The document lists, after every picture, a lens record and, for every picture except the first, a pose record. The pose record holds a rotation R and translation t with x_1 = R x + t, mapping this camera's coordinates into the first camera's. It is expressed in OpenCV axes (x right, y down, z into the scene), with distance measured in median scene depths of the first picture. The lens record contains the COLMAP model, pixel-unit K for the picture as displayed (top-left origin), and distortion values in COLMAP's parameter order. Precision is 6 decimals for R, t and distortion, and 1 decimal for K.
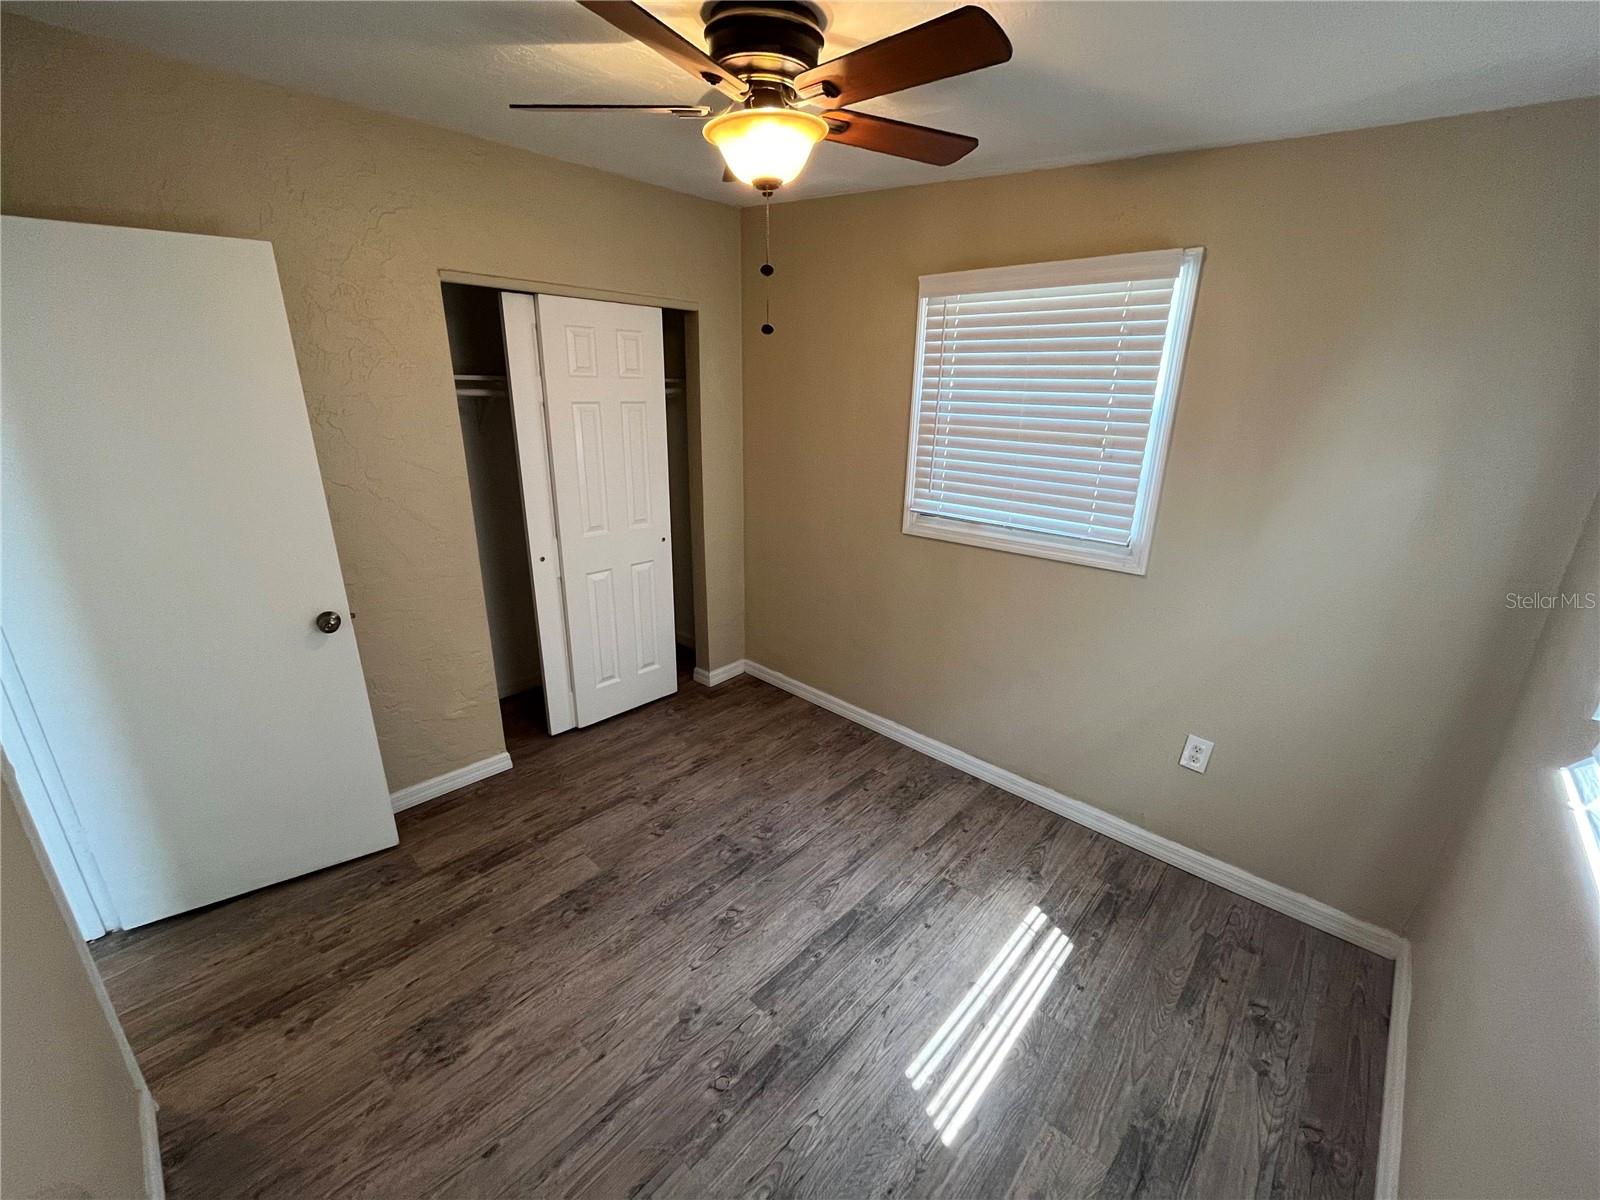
lens RADIAL K [[646.9, 0, 795.4], [0, 646.9, 600.3], [0, 0, 1]] dist [-0.002302, -0.000126]
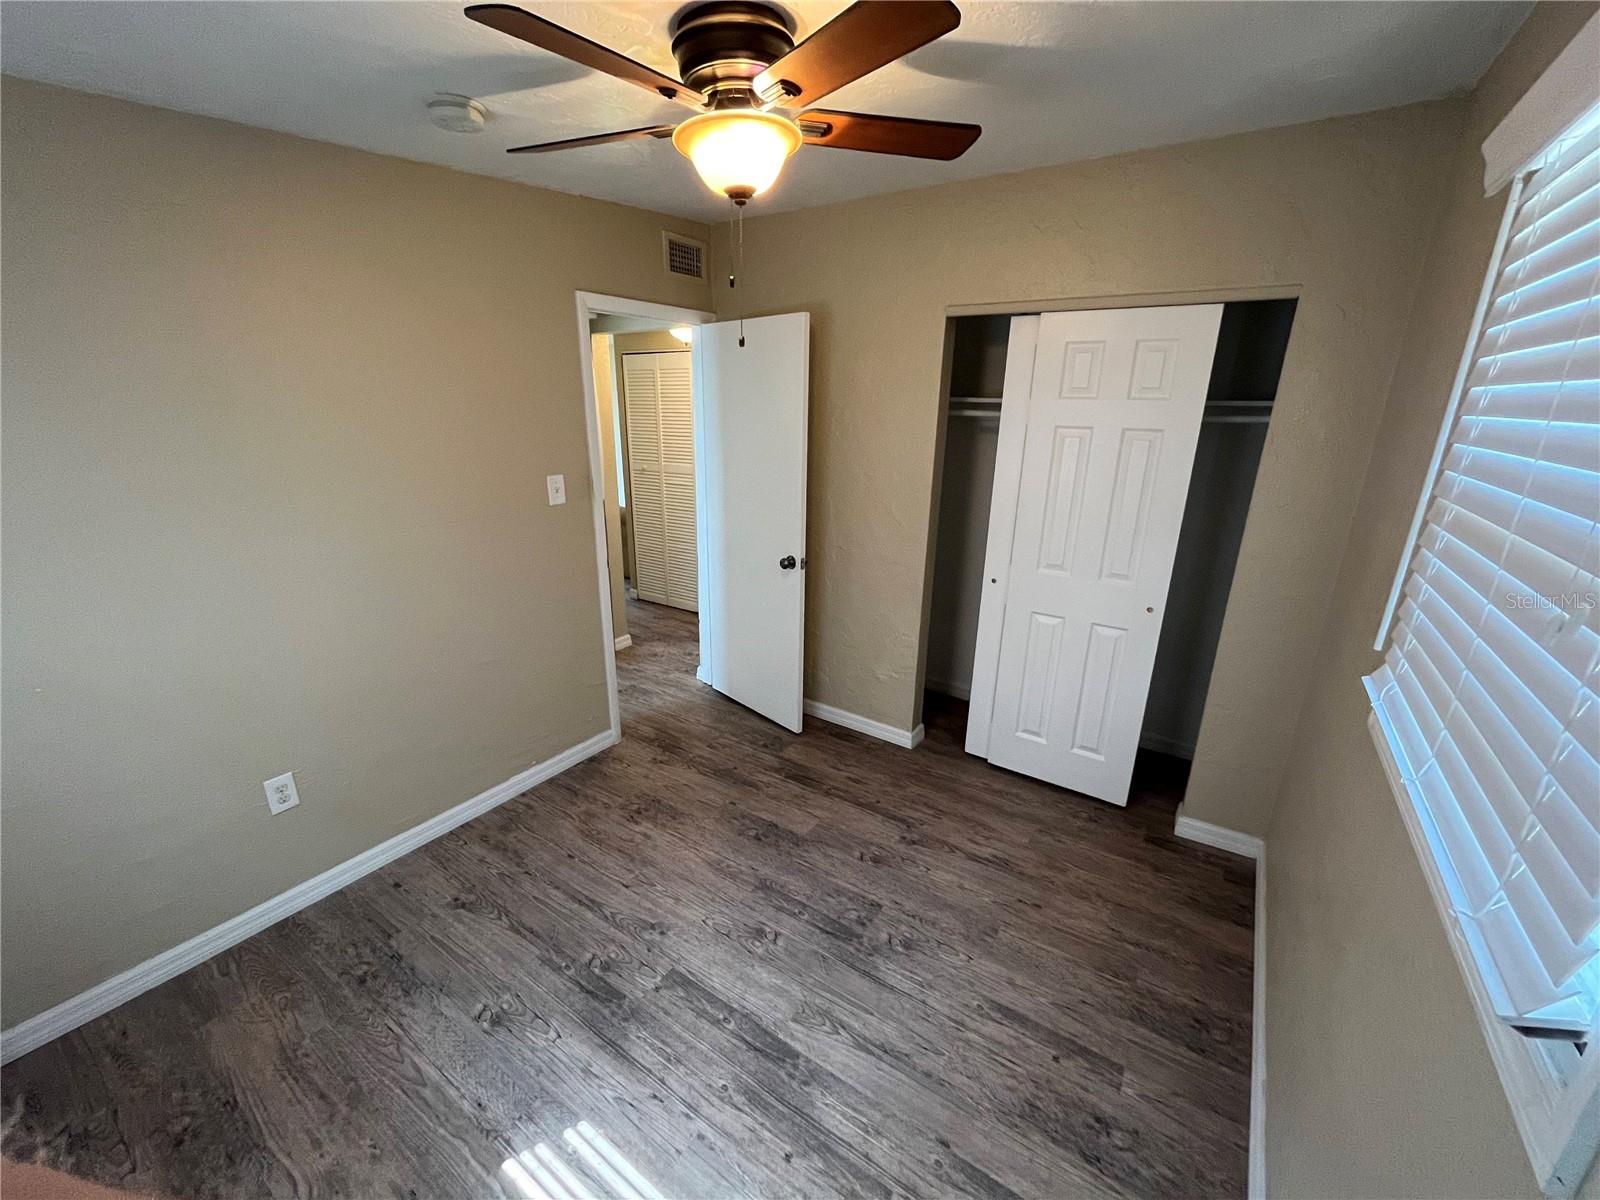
lens RADIAL K [[646.9, 0, 795.4], [0, 646.9, 600.3], [0, 0, 1]] dist [-0.002302, -0.000126]
pose [[0.153540, 0.281125, -0.947309, 0.683614], [-0.322683, 0.920385, 0.220834, -0.209635], [0.933971, 0.271773, 0.232030, 0.658855]]
